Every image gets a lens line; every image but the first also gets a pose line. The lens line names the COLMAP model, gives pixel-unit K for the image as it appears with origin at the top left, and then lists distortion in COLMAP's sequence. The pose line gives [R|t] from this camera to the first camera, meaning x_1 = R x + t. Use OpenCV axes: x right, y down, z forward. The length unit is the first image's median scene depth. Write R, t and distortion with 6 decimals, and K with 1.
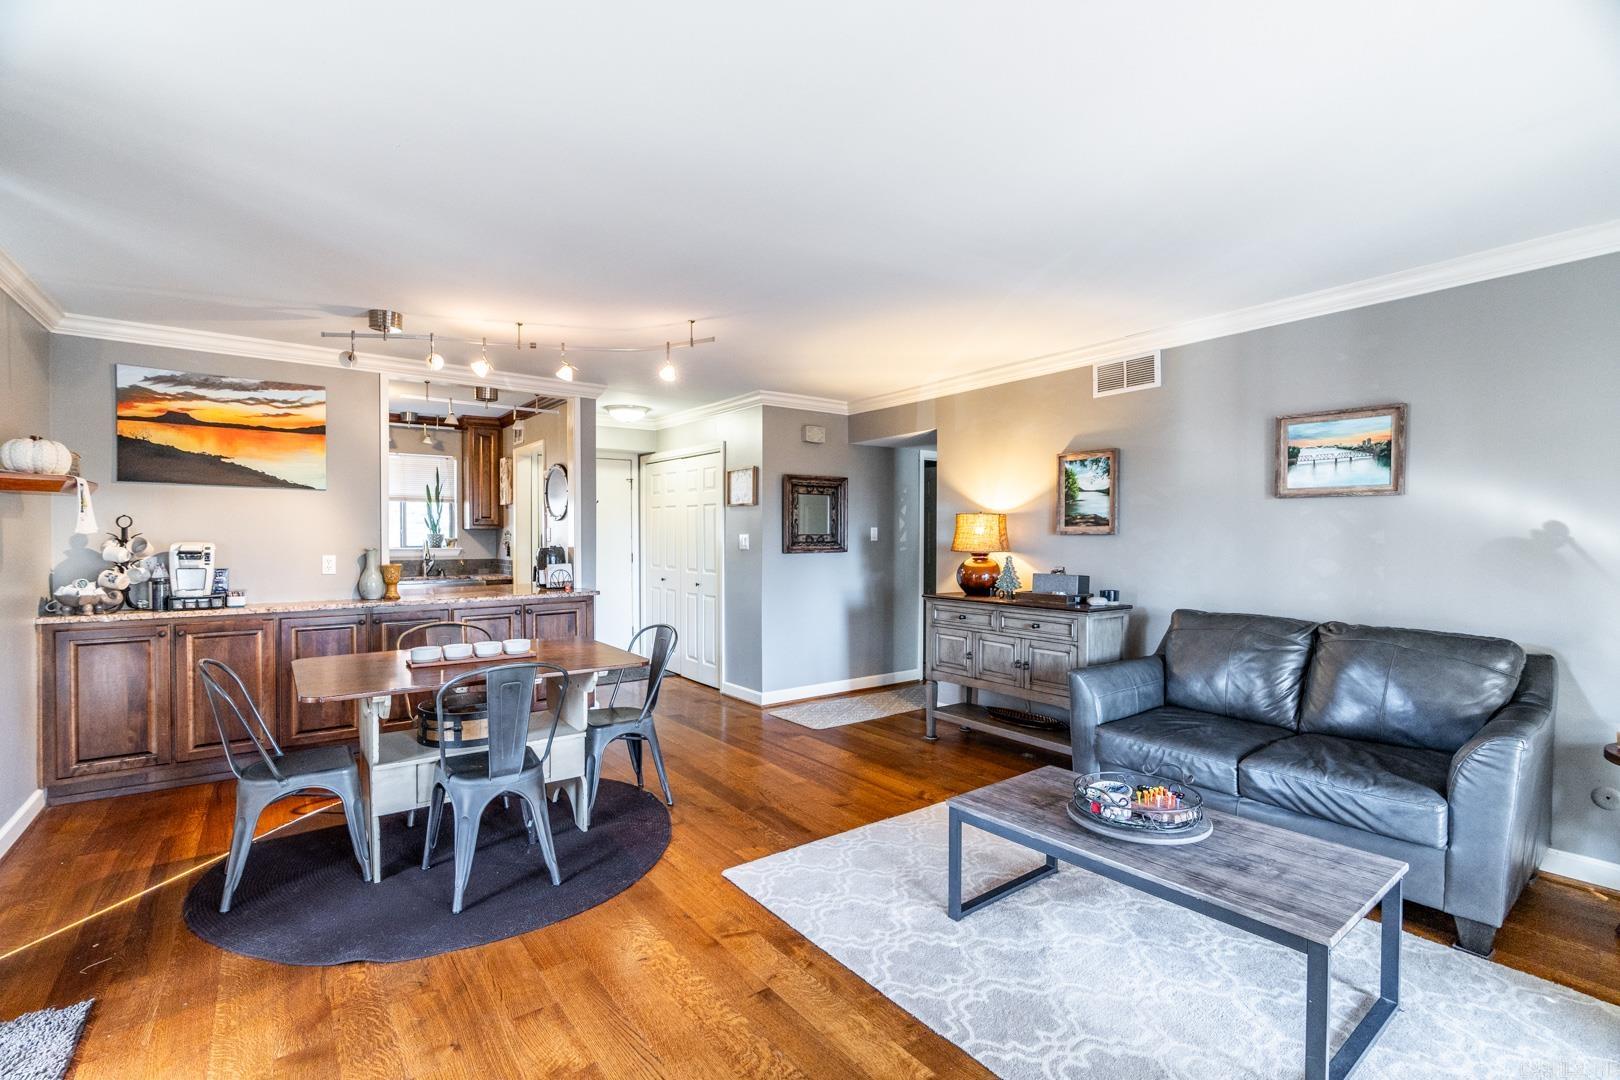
lens RADIAL K [[726.9, 0, 809.1], [0, 726.9, 540.2], [0, 0, 1]] dist [-0.011629, 0.003595]
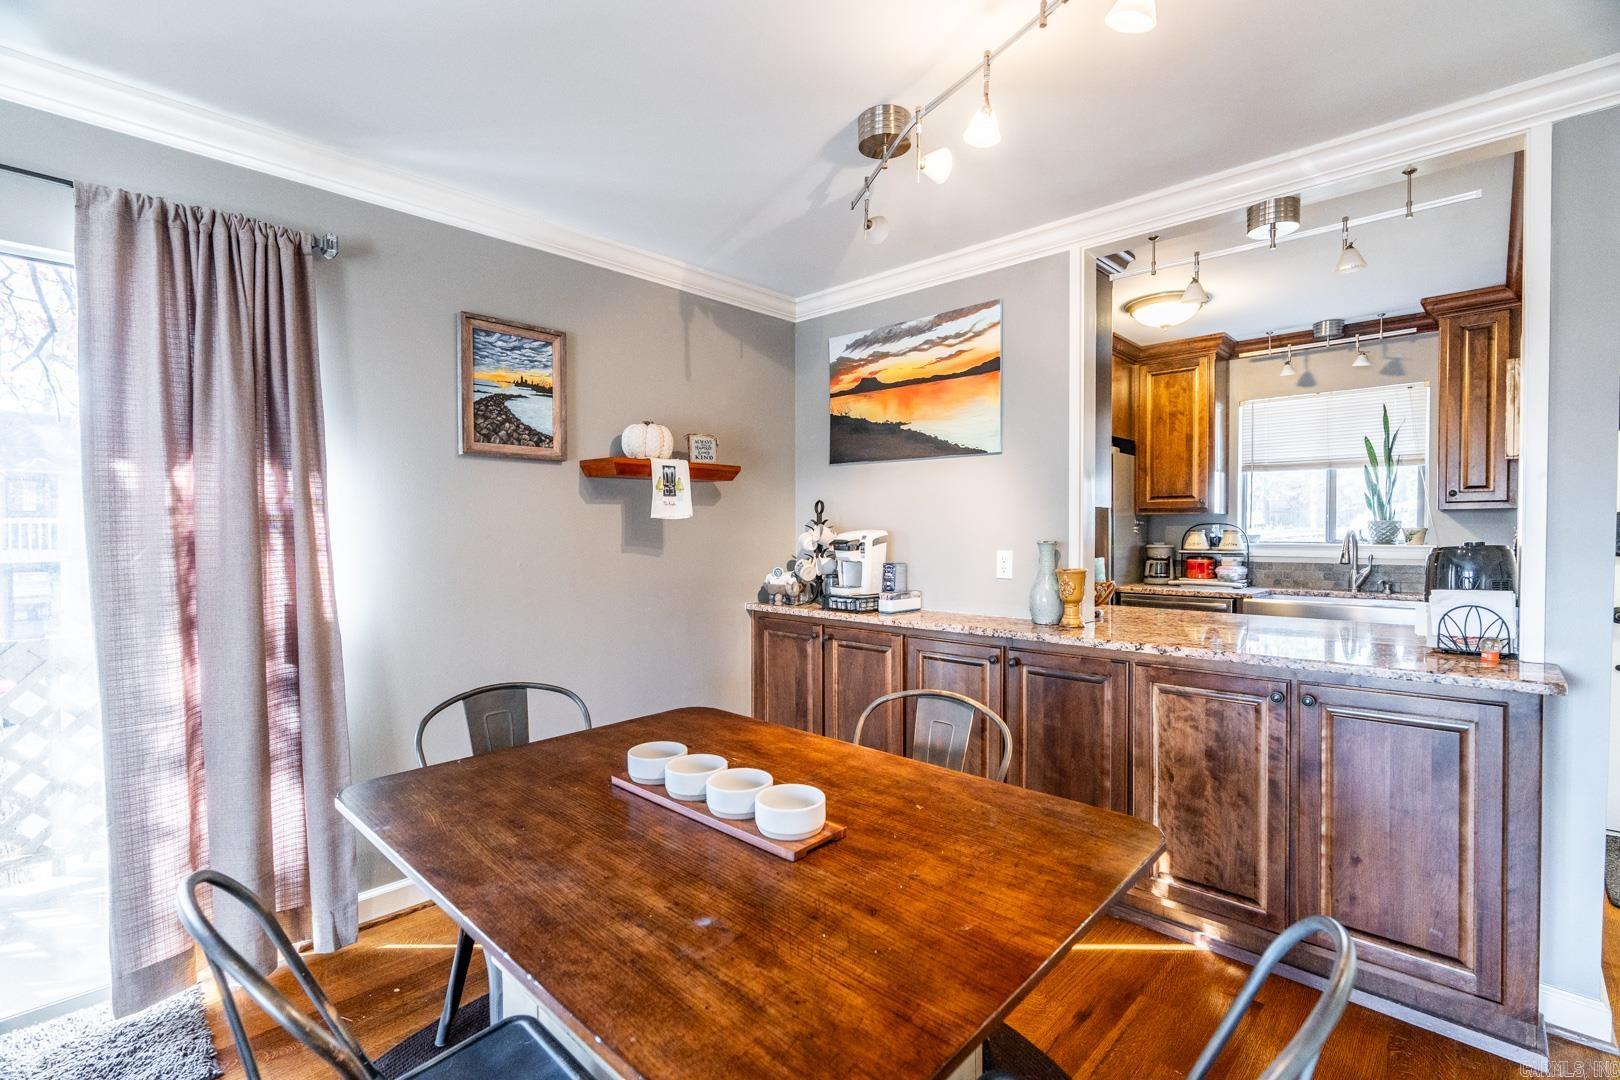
lens RADIAL K [[726.9, 0, 805.0], [0, 726.9, 543.4], [0, 0, 1]] dist [-0.011629, 0.003595]
pose [[0.169216, 0.018074, -0.985413, -0.036839], [-0.005021, 0.999835, 0.017476, 0.003852], [0.985566, 0.001991, 0.169278, 0.780672]]
